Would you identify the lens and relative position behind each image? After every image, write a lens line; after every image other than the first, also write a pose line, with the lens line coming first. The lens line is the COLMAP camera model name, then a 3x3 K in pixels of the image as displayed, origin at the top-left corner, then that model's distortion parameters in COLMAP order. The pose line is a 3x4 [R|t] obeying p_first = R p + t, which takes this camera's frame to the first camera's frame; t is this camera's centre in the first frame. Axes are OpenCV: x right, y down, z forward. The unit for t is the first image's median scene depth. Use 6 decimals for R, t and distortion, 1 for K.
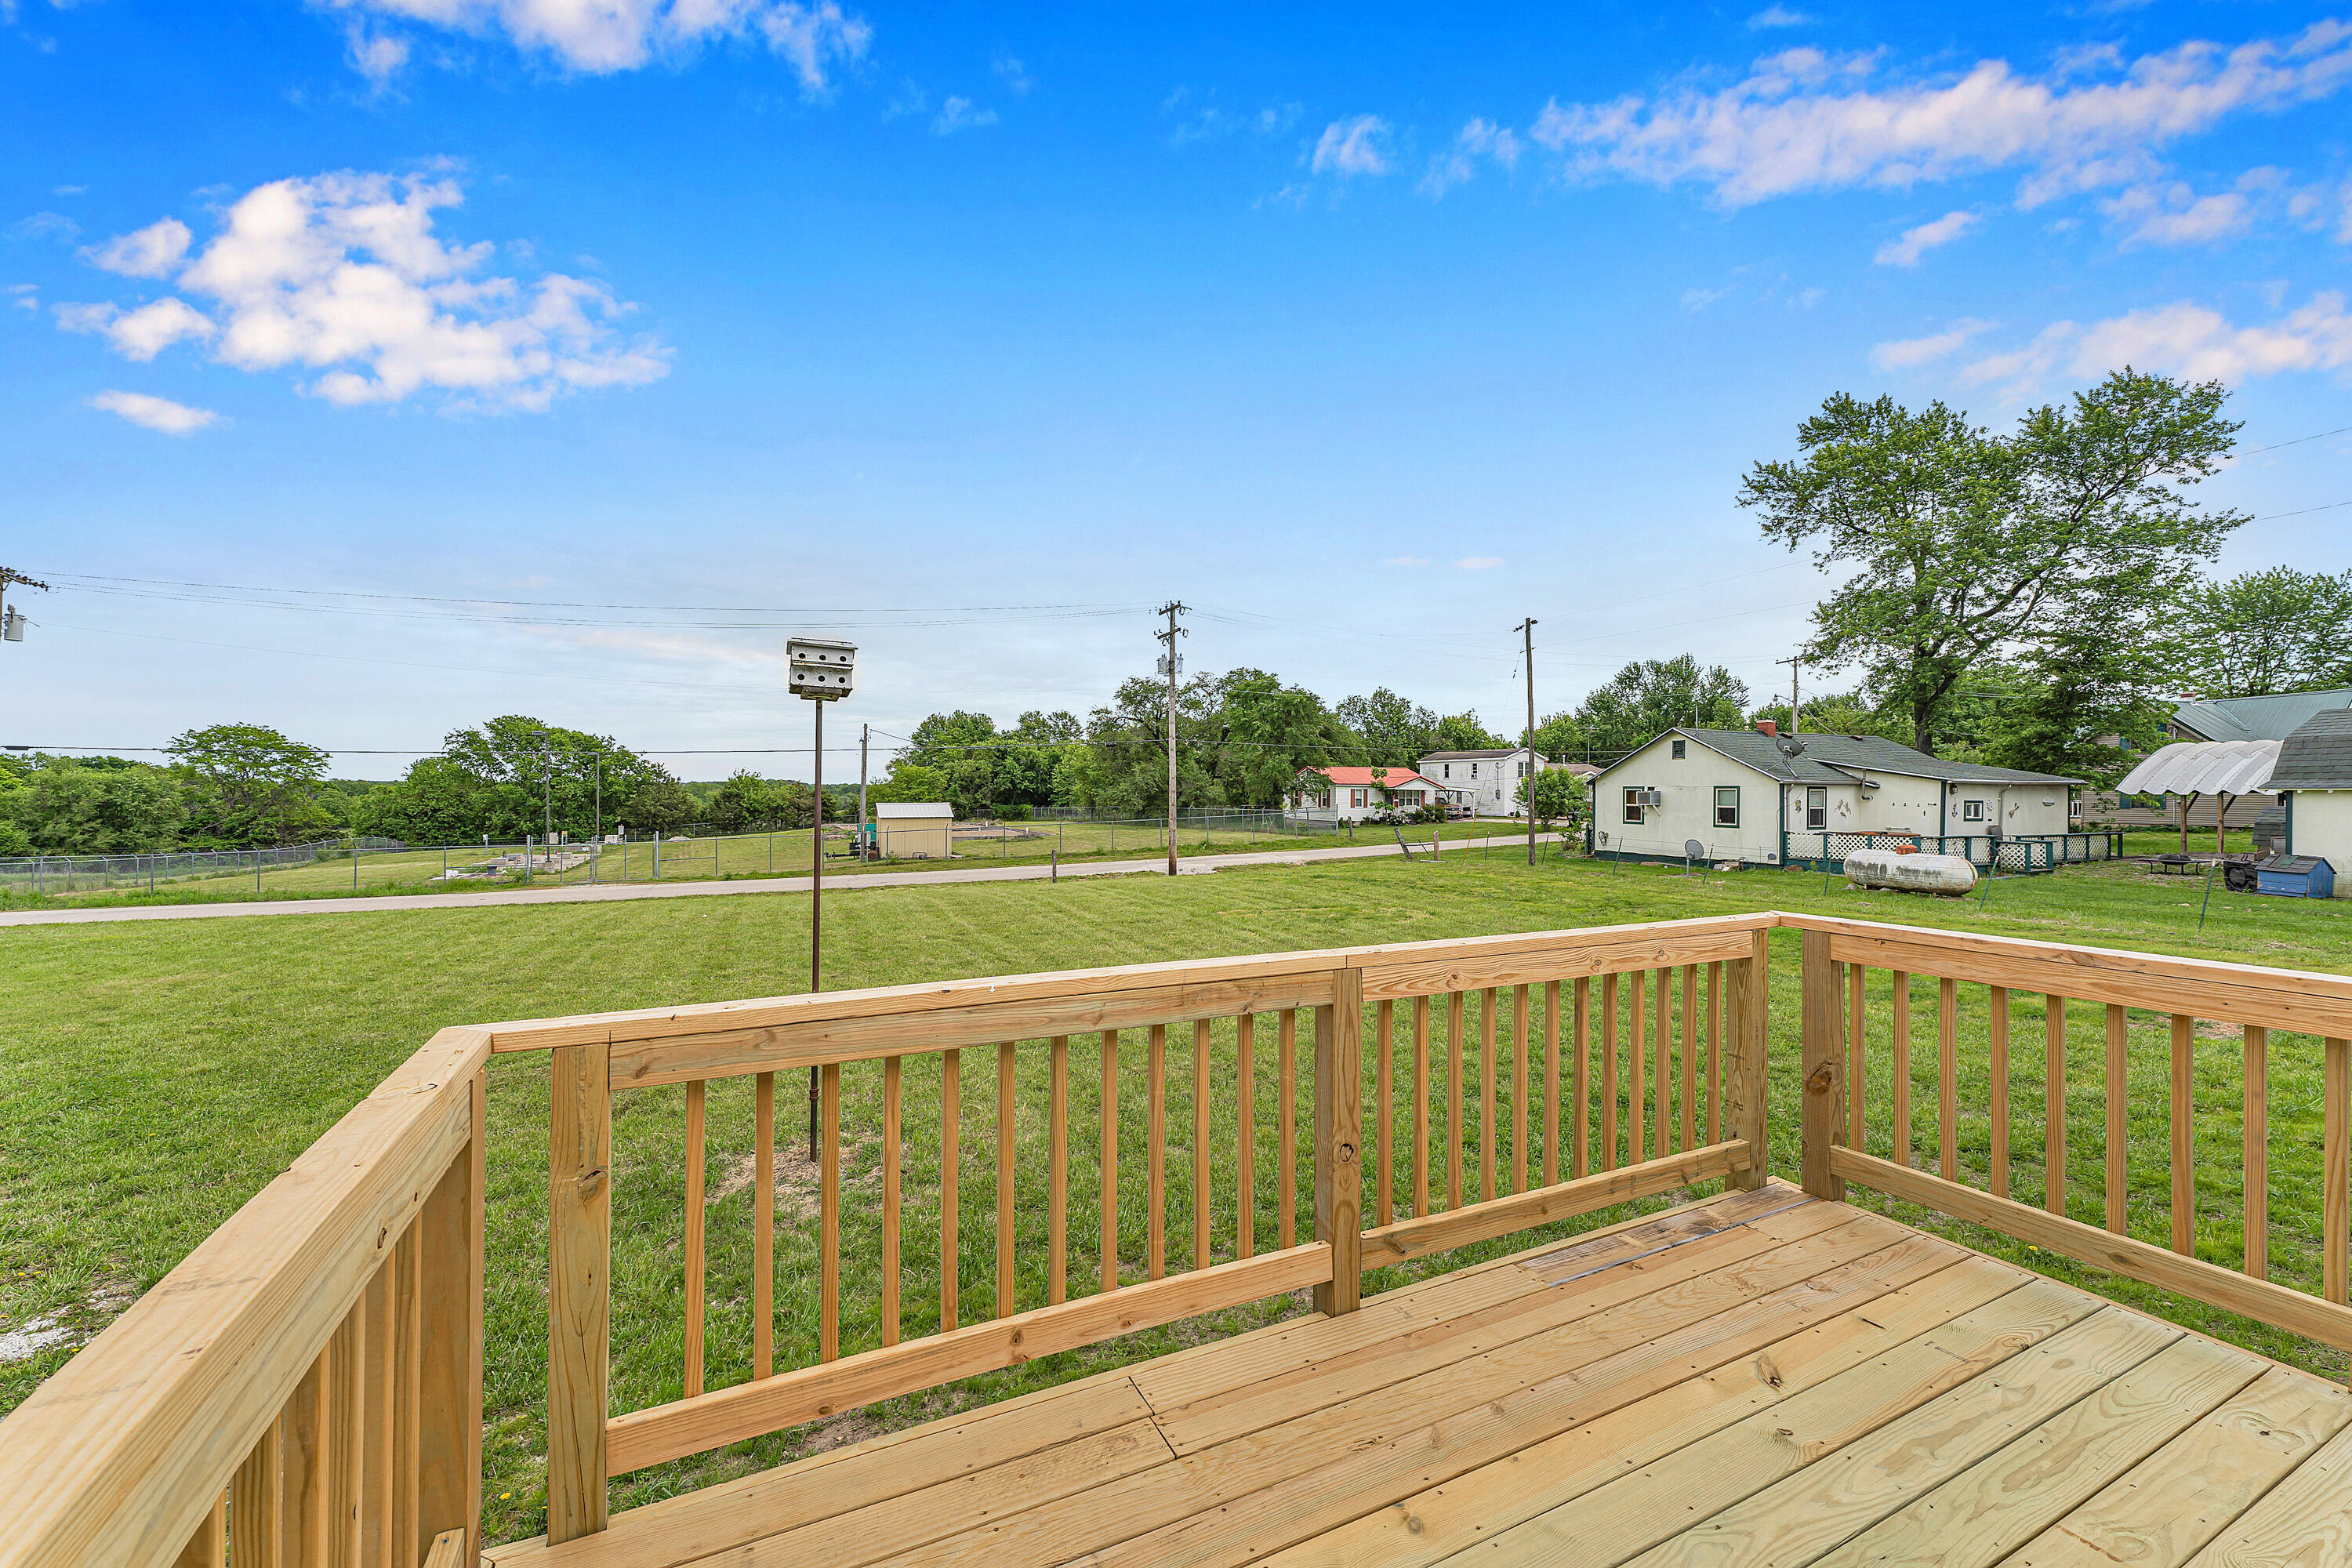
lens RADIAL K [[934.9, 0, 1172.7], [0, 934.9, 783.2], [0, 0, 1]] dist [0.002952, -0.000107]
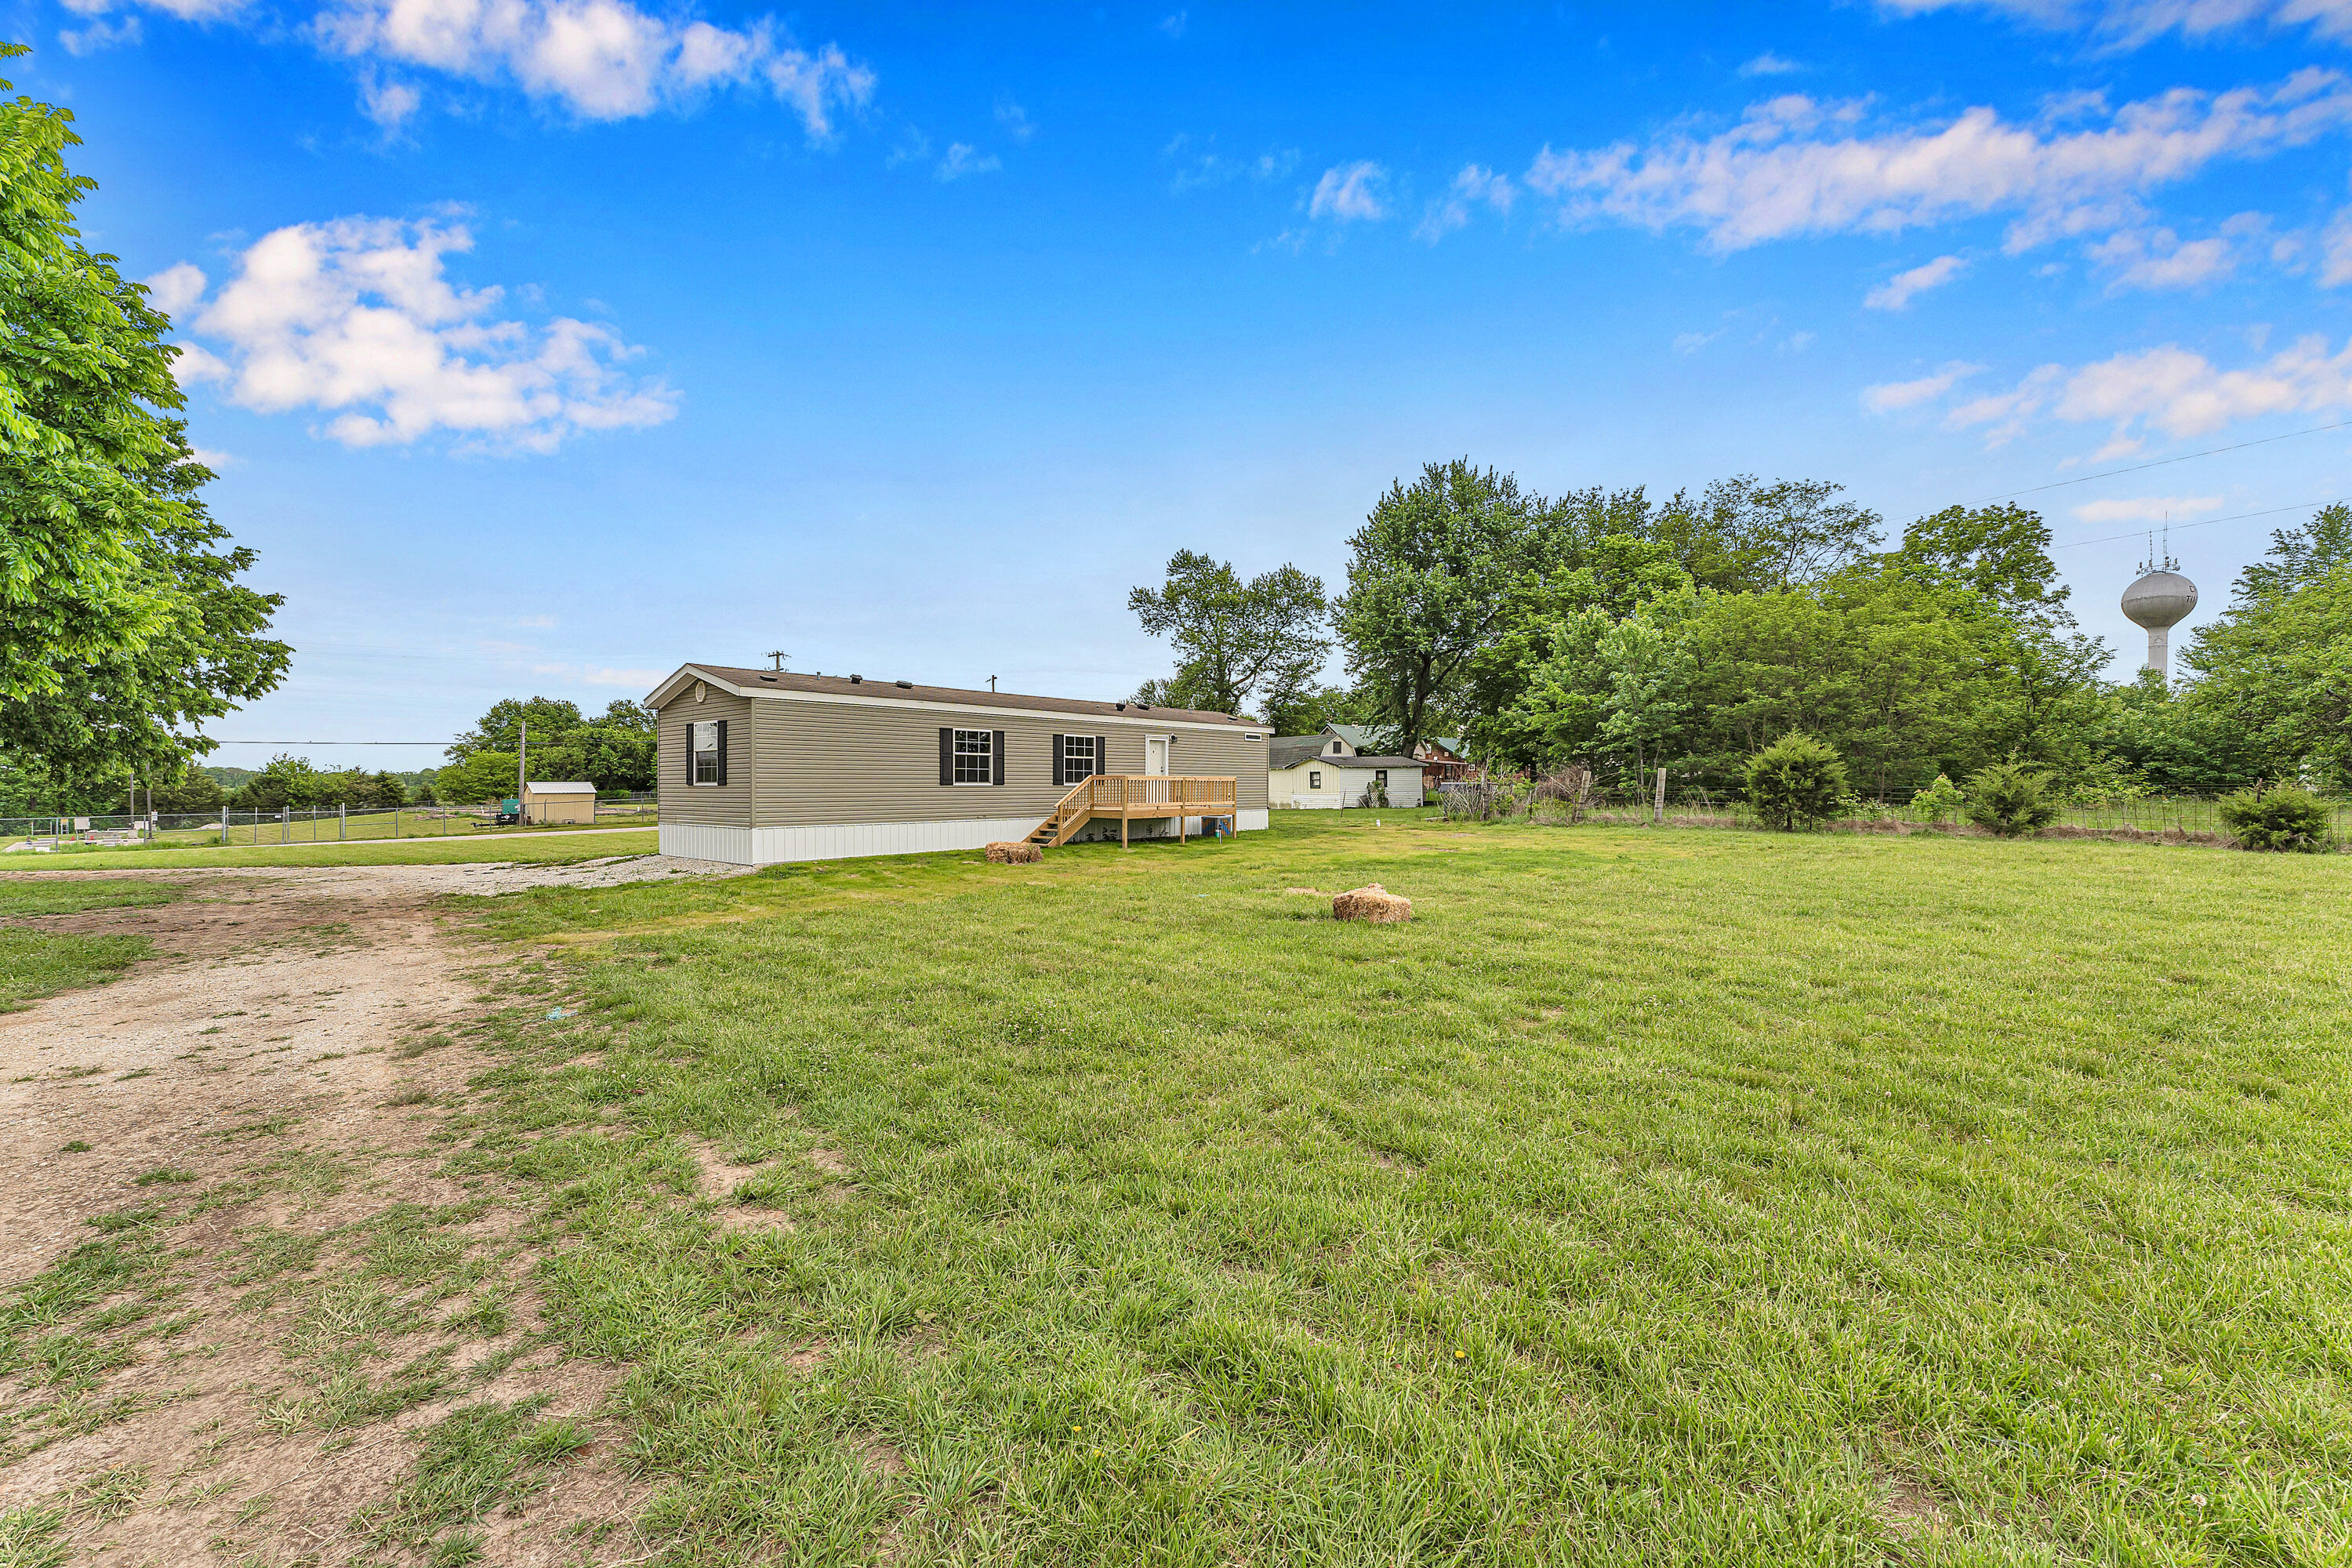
lens RADIAL K [[934.9, 0, 1173.6], [0, 934.9, 777.1], [0, 0, 1]] dist [0.002952, -0.000107]
pose [[0.916857, -0.002795, 0.399207, -0.007715], [0.000752, 0.999986, 0.005273, 0.003502], [-0.399216, -0.004535, 0.916846, -0.227975]]
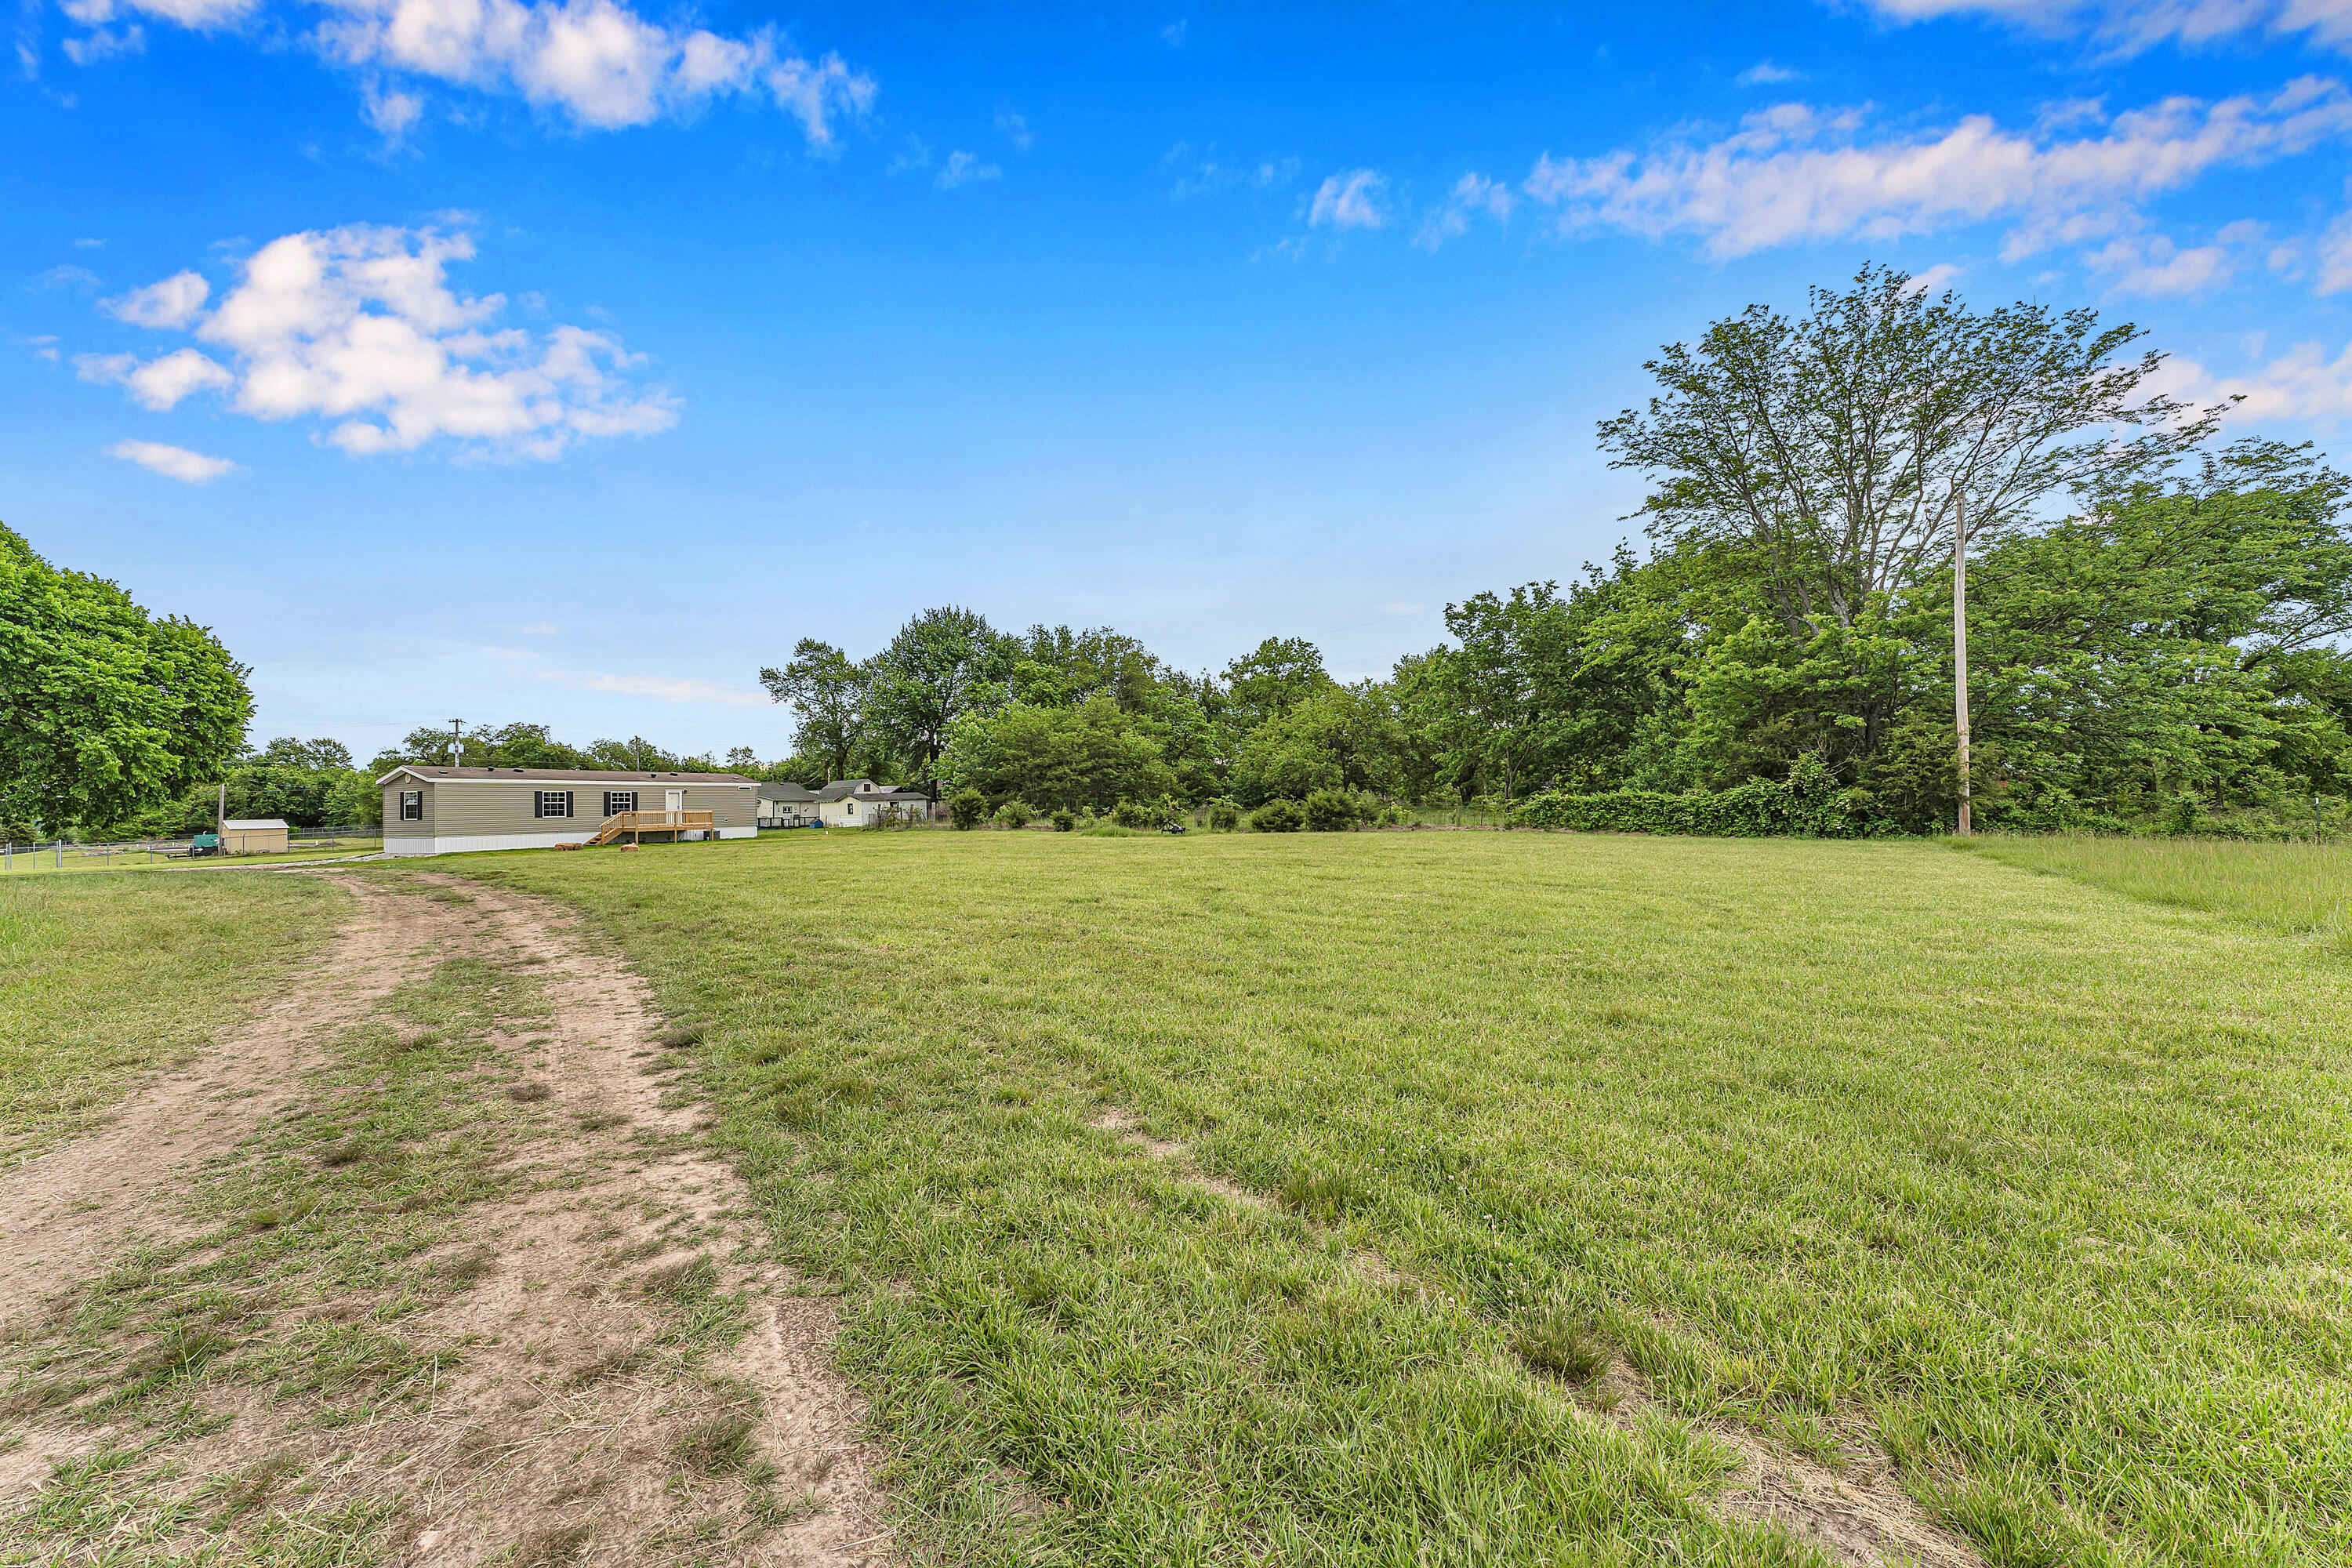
lens RADIAL K [[934.9, 0, 1176.7], [0, 934.9, 785.0], [0, 0, 1]] dist [0.002952, -0.000107]
pose [[0.791563, -0.006162, 0.611057, -0.003837], [0.014809, 0.999849, -0.009102, -0.000189], [-0.610908, 0.016254, 0.791534, -0.535480]]
